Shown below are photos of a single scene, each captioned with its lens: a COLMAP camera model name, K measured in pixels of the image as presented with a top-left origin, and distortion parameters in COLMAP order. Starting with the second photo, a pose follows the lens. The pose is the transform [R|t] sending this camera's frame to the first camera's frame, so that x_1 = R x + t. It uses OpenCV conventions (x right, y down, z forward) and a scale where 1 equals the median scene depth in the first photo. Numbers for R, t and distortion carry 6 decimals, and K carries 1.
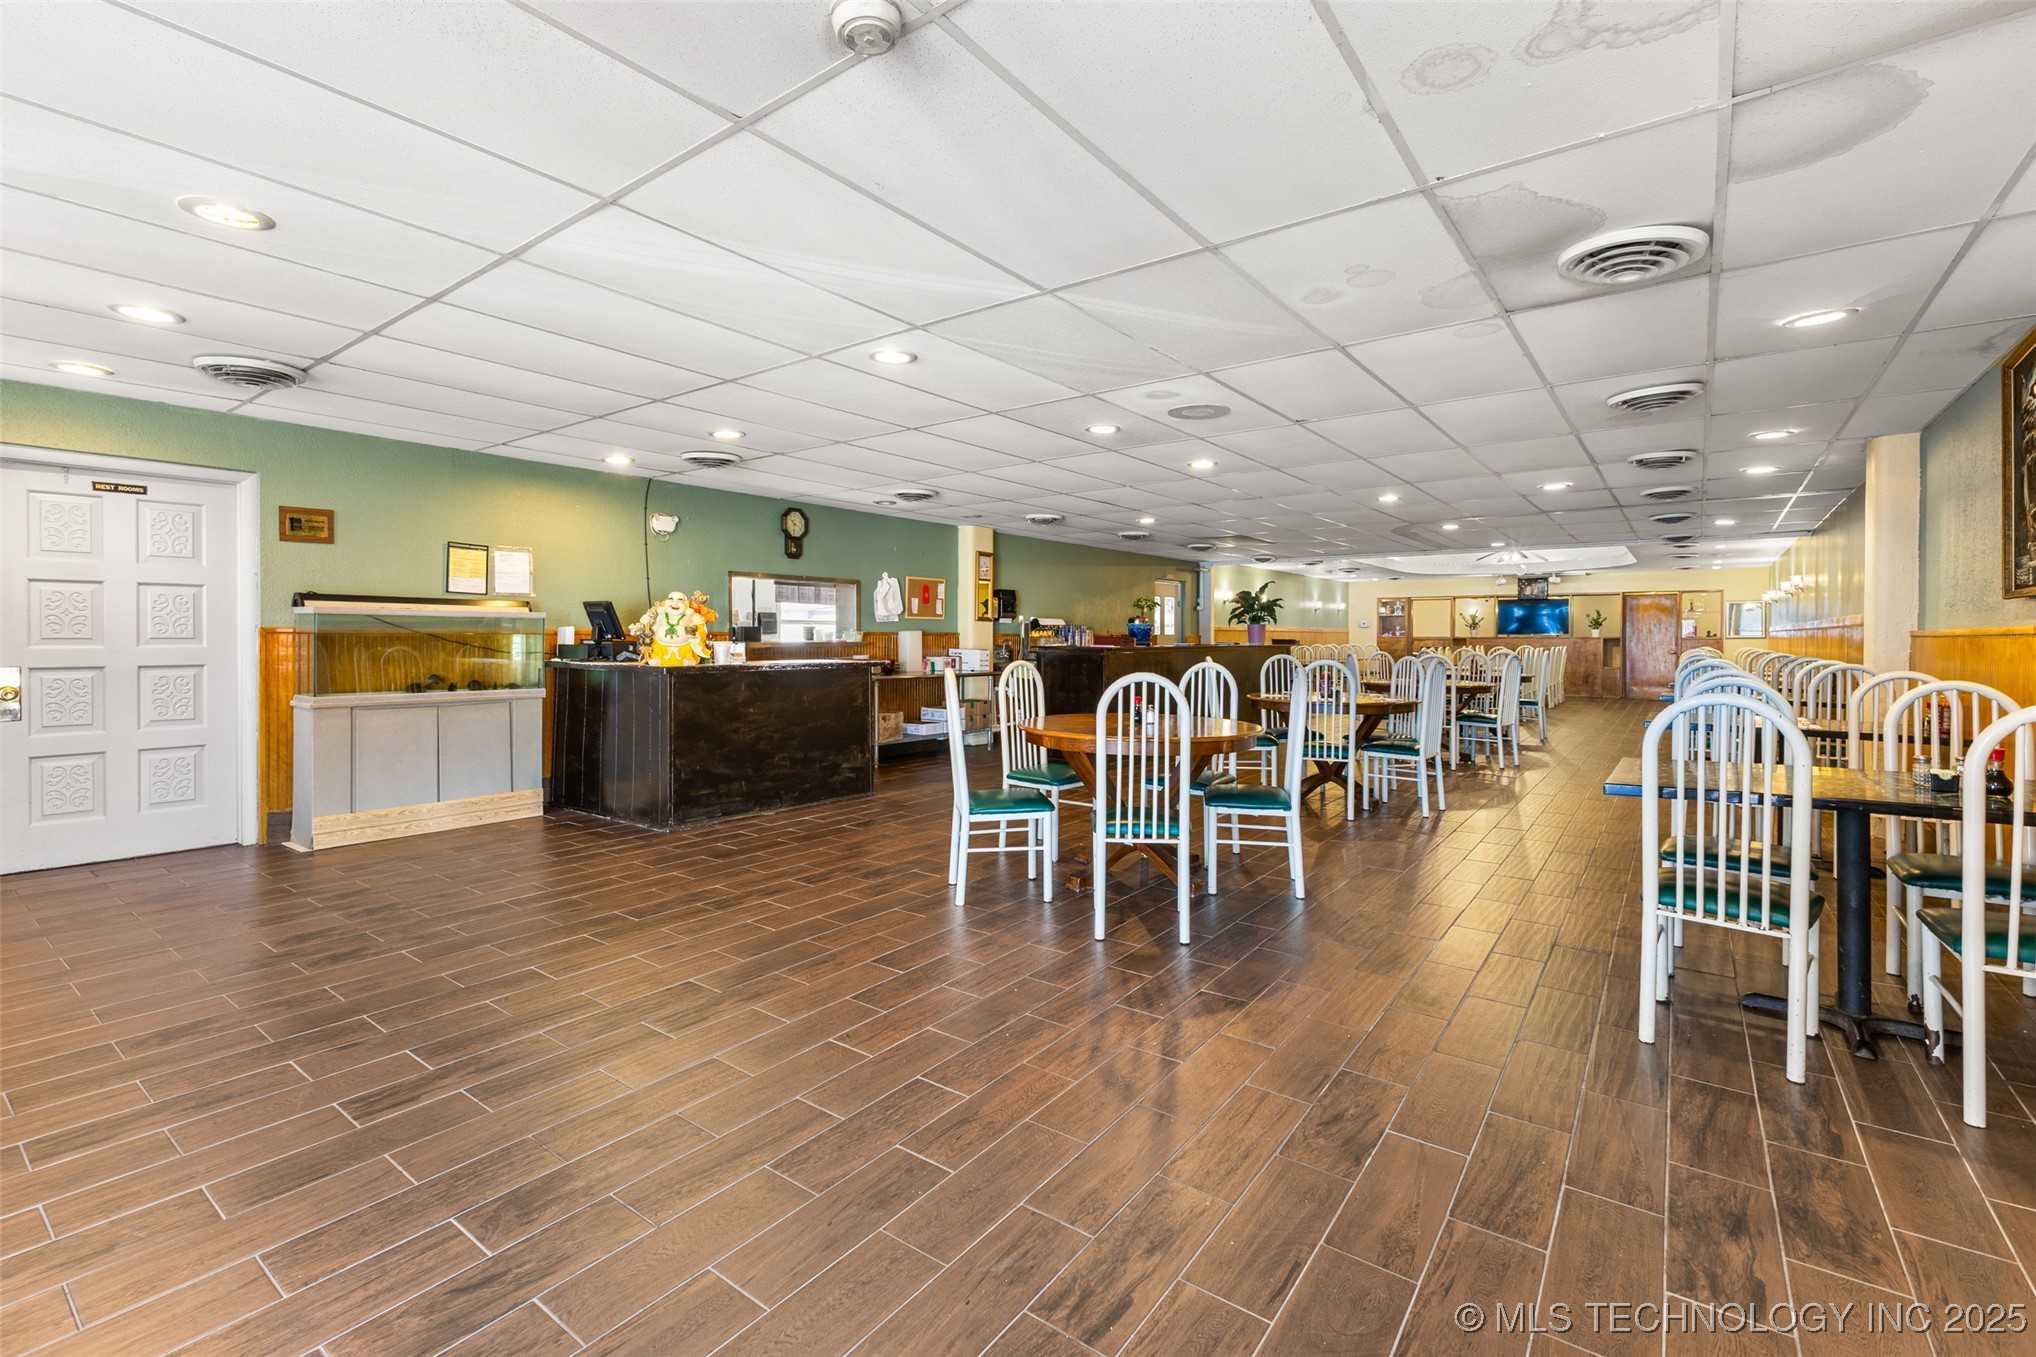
lens RADIAL K [[884.3, 0, 997.0], [0, 884.3, 634.9], [0, 0, 1]] dist [0.004605, 0.000993]
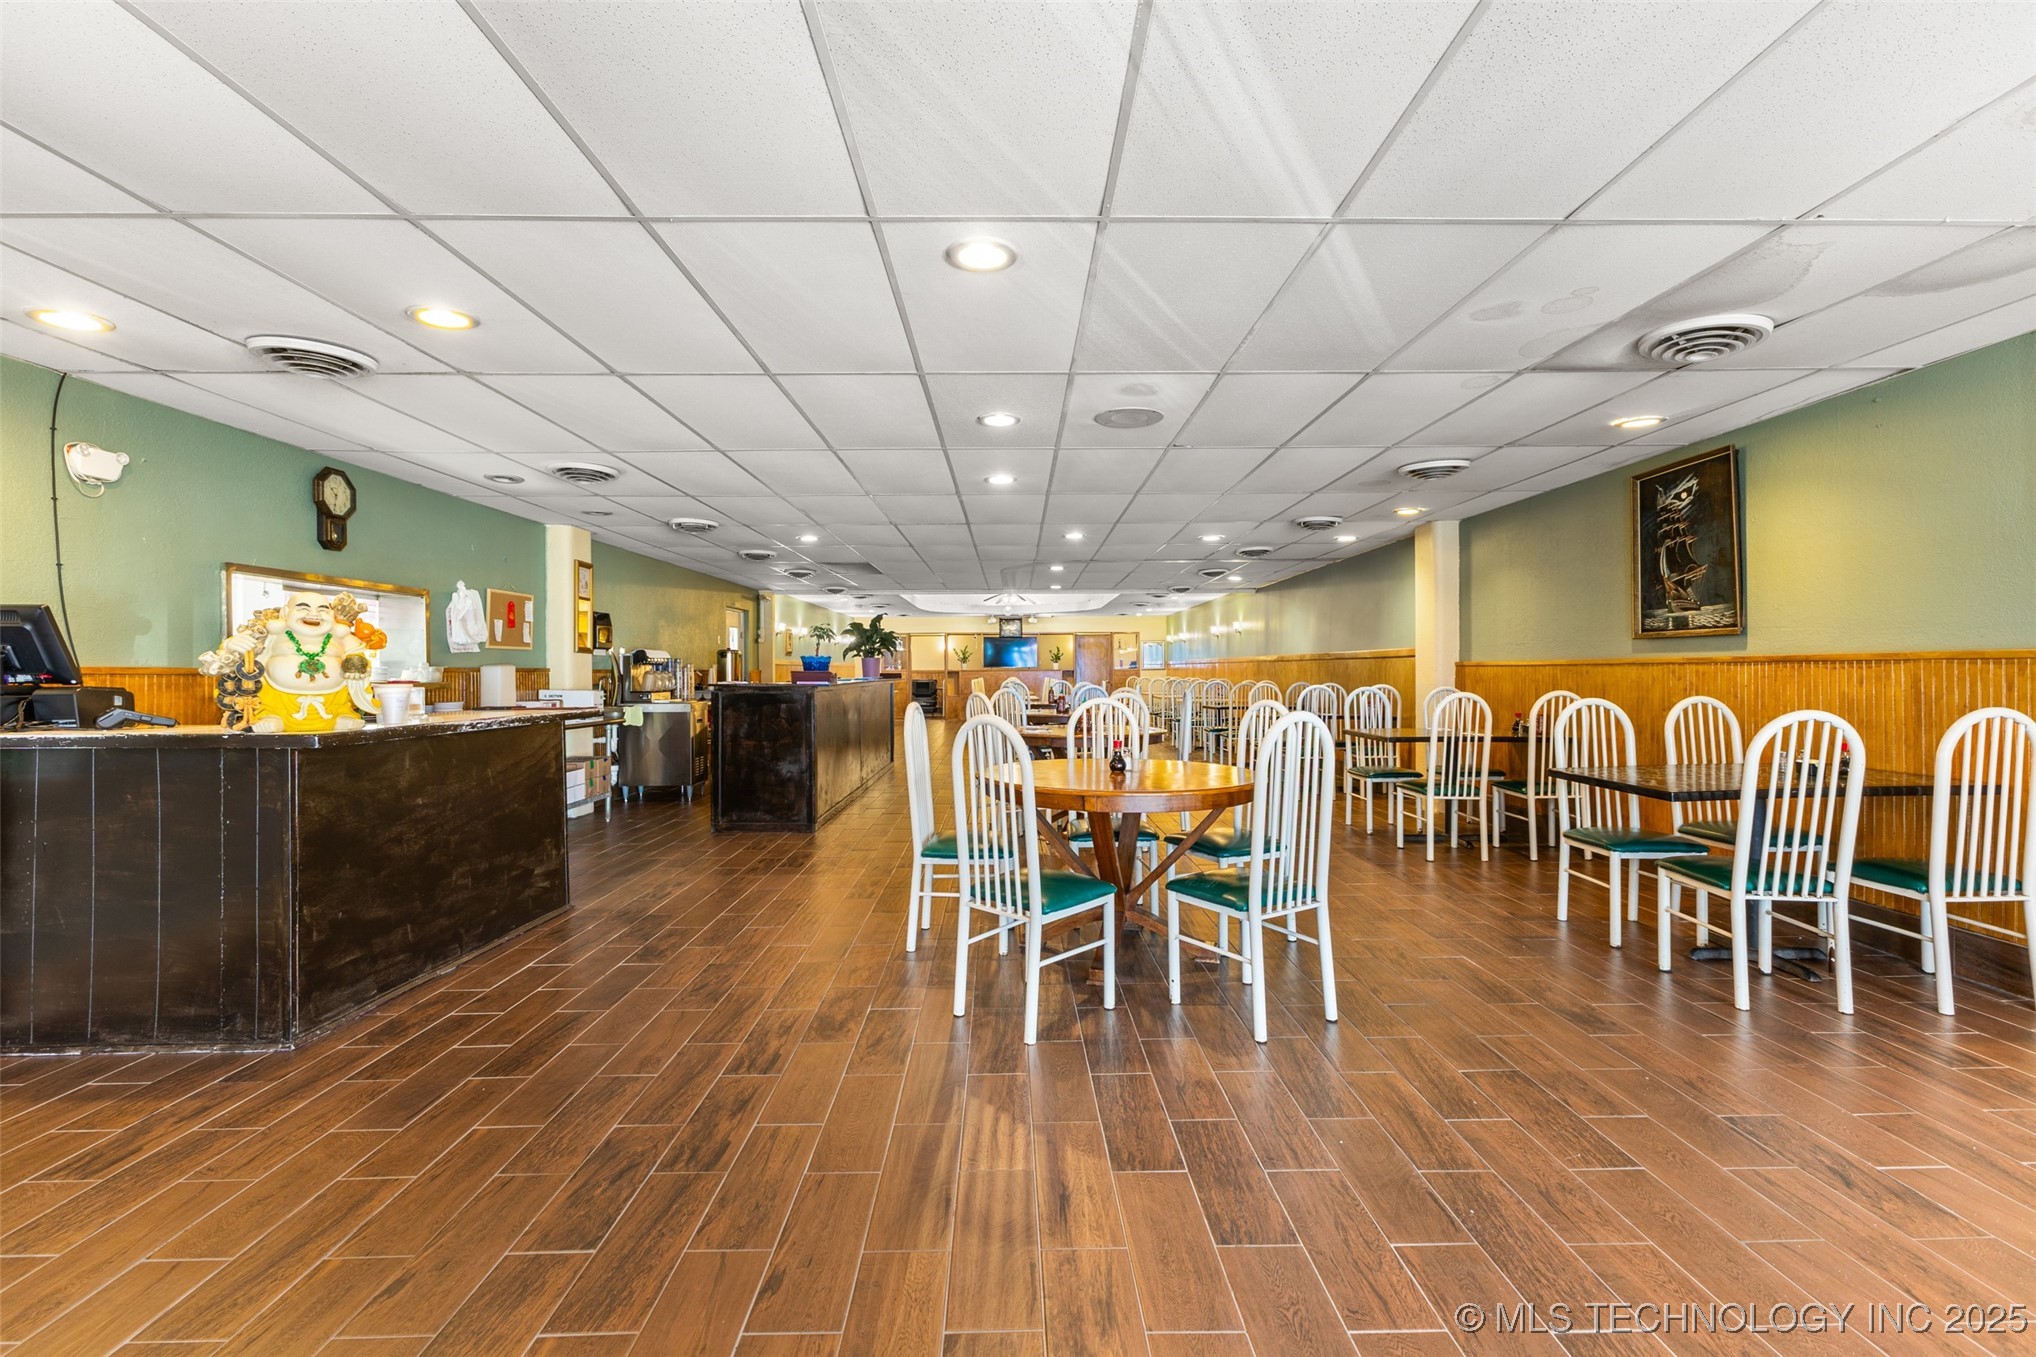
lens RADIAL K [[884.3, 0, 1019.4], [0, 884.3, 666.4], [0, 0, 1]] dist [0.004605, 0.000993]
pose [[0.784439, -0.004654, 0.620188, -0.327378], [0.006850, 0.999976, -0.001161, -0.000292], [-0.620168, 0.005159, 0.784452, 0.291320]]
